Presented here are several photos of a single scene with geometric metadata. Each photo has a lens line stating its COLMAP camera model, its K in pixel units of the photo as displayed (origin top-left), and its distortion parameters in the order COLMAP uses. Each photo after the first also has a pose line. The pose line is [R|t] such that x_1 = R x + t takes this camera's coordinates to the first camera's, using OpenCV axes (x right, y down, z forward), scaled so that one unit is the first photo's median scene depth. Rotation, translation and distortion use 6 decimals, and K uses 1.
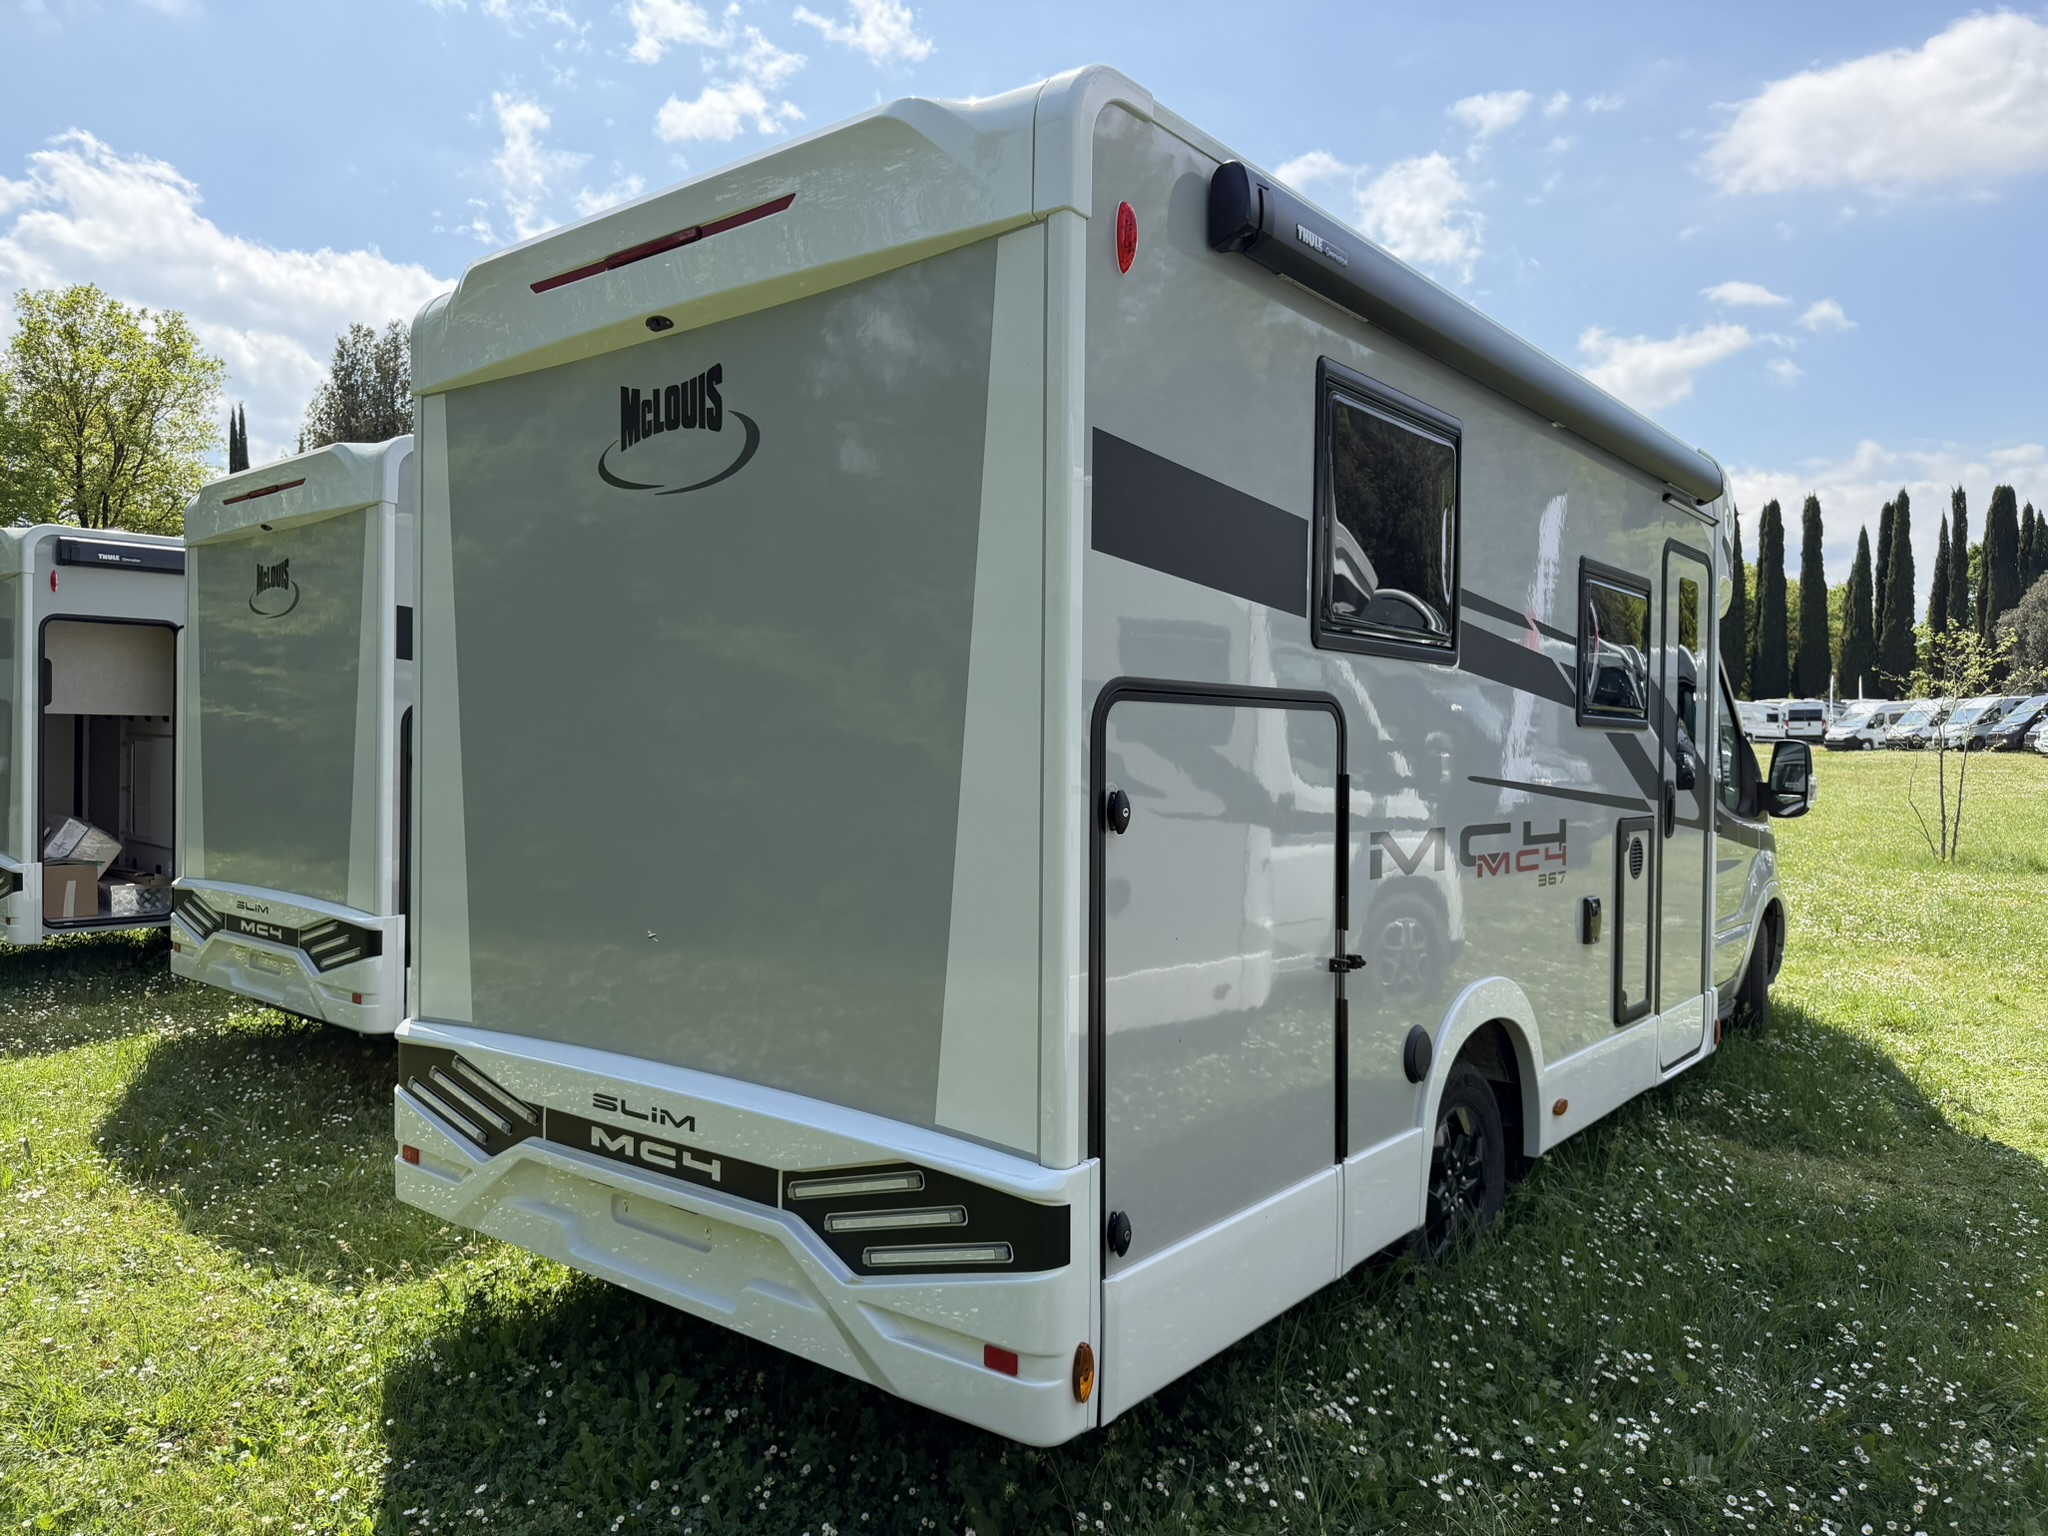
lens RADIAL K [[1459.3, 0, 1026.7], [0, 1459.3, 752.1], [0, 0, 1]] dist [0.006069, -0.001041]
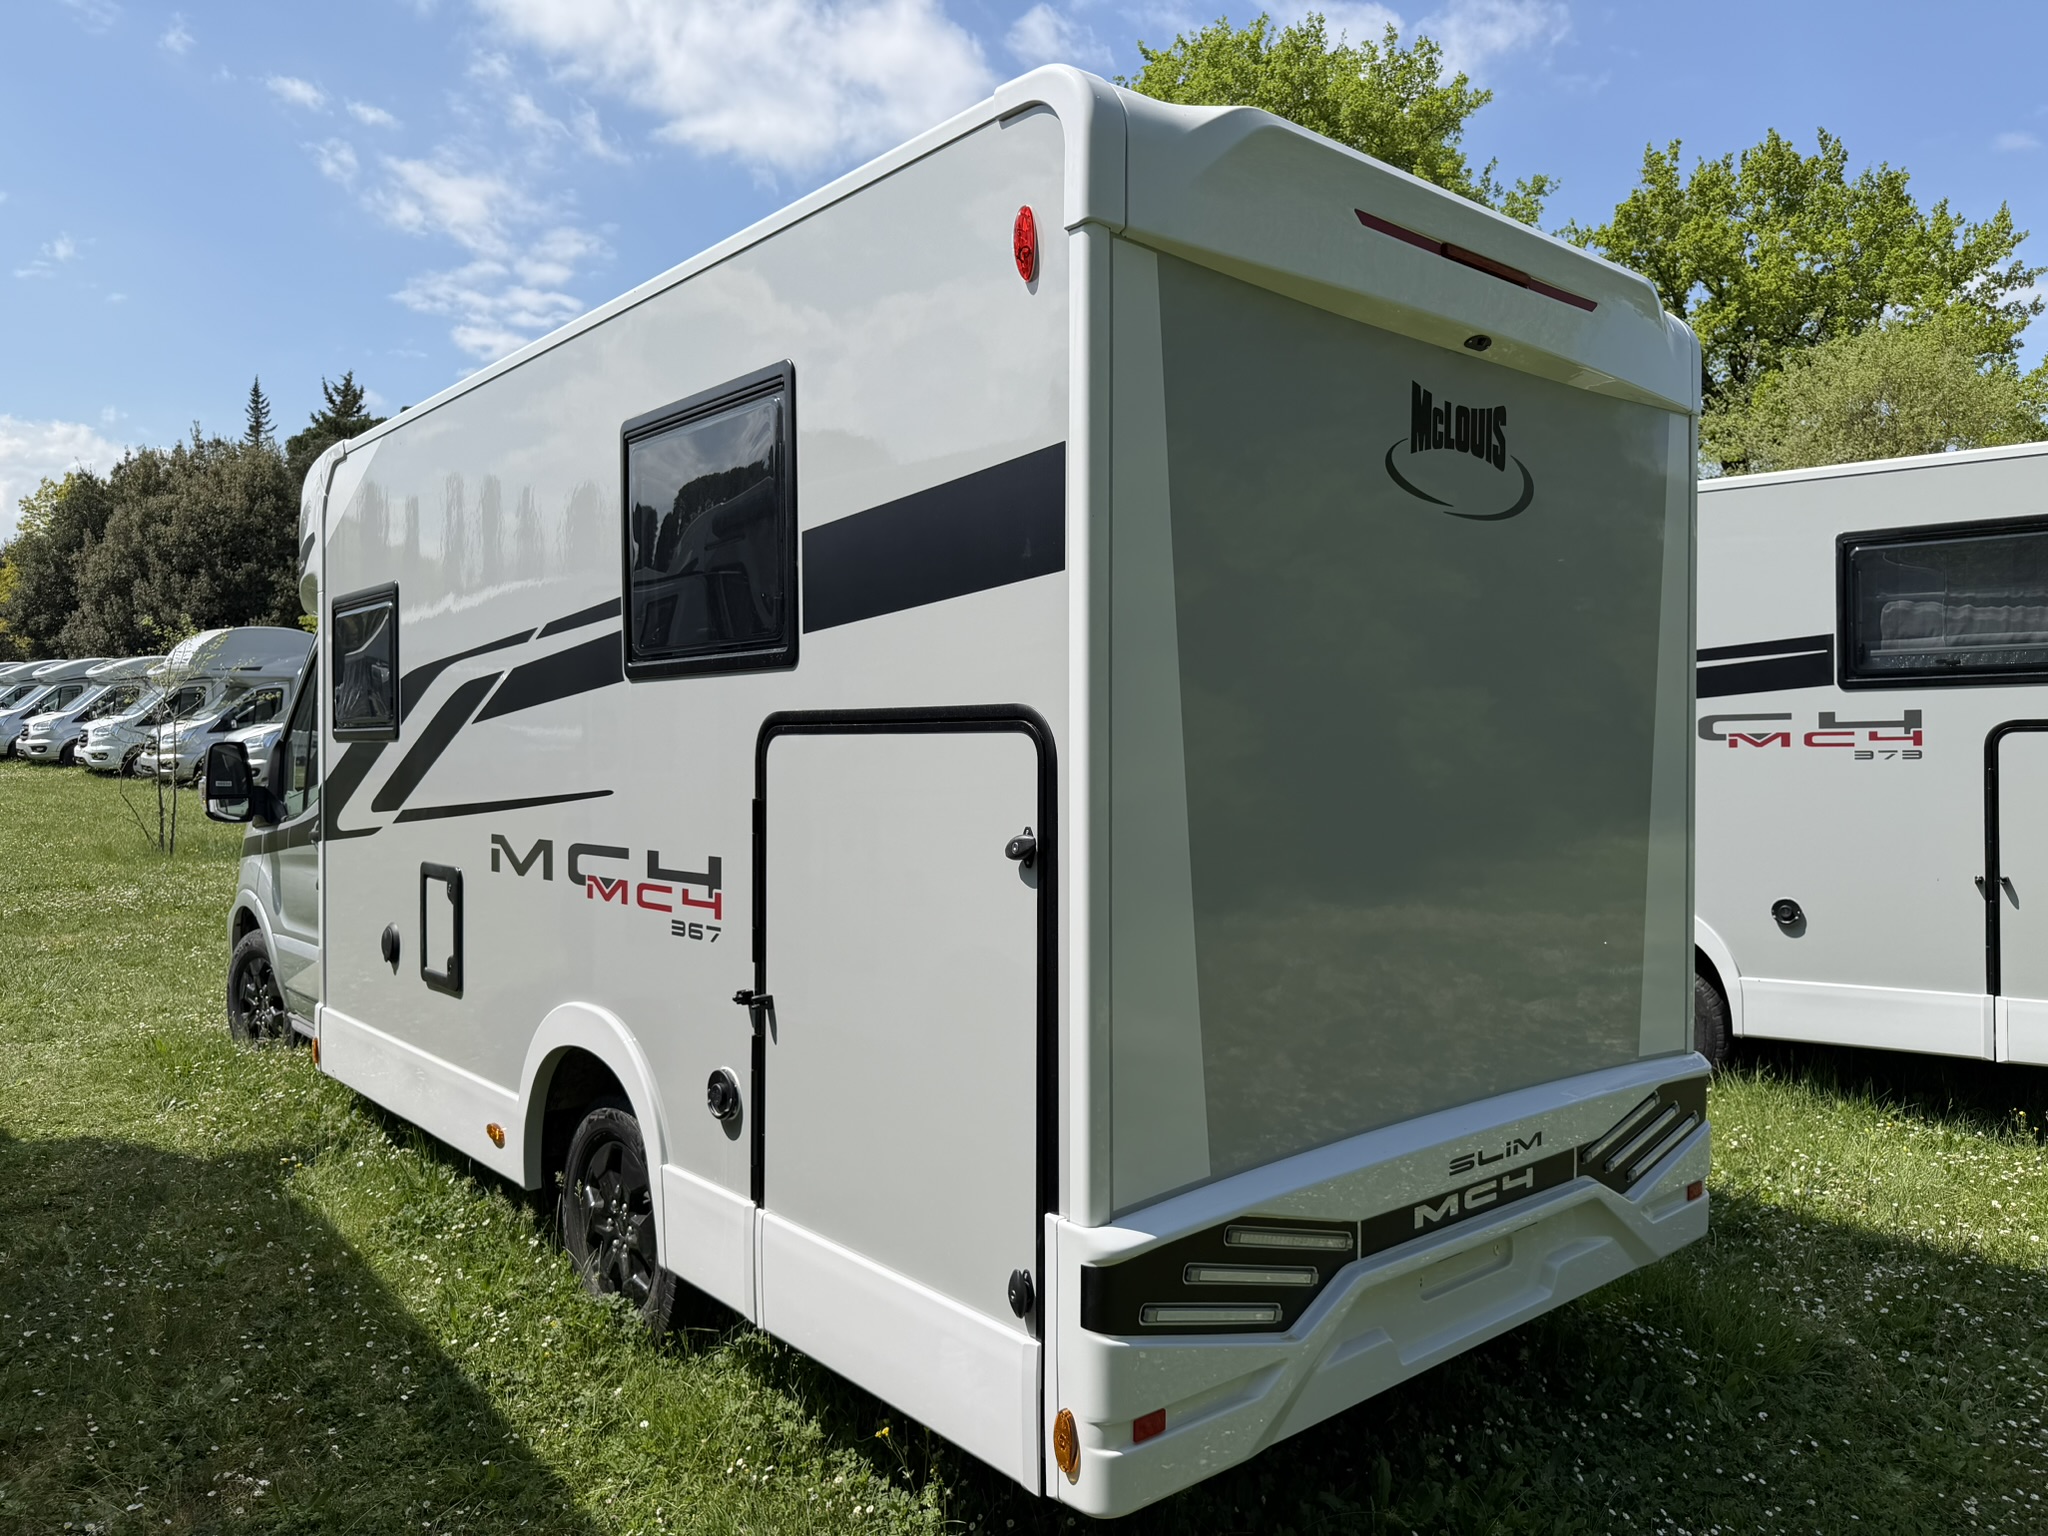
lens RADIAL K [[1459.3, 0, 1026.4], [0, 1459.3, 773.5], [0, 0, 1]] dist [0.006069, -0.001041]
pose [[0.191733, -0.022046, 0.981199, -1.243441], [0.010388, 0.999737, 0.020432, -0.029967], [-0.981392, 0.006275, 0.191912, 1.090472]]
